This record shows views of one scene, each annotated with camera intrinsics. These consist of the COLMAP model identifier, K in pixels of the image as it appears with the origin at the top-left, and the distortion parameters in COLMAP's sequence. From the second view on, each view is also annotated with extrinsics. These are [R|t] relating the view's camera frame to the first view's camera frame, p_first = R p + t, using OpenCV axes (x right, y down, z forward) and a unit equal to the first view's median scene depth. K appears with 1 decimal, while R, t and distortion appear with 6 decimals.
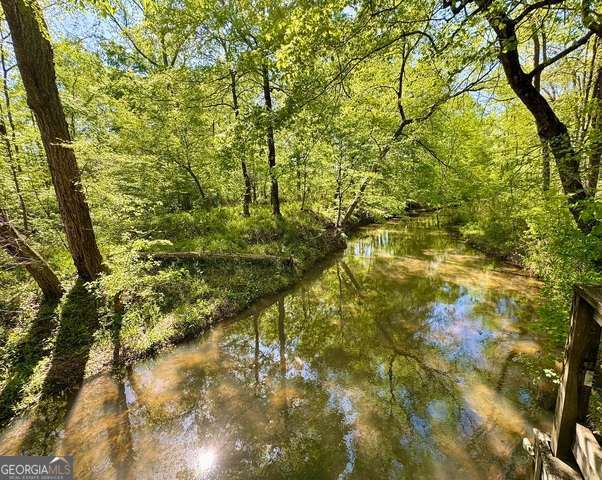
lens RADIAL K [[285.0, 0, 301.0], [0, 285.0, 240.0], [0, 0, 1]] dist [0.024442, 0.000660]
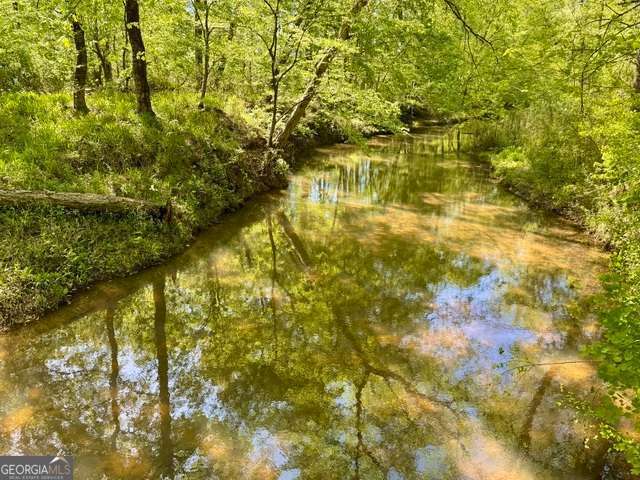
lens RADIAL K [[467.0, 0, 320.0], [0, 467.0, 240.0], [0, 0, 1]] dist [0.044952, -0.004120]
pose [[0.990273, 0.013241, 0.138508, 0.100861], [-0.032832, 0.989588, 0.140135, 0.001697], [-0.135211, -0.143320, 0.980397, 0.126028]]
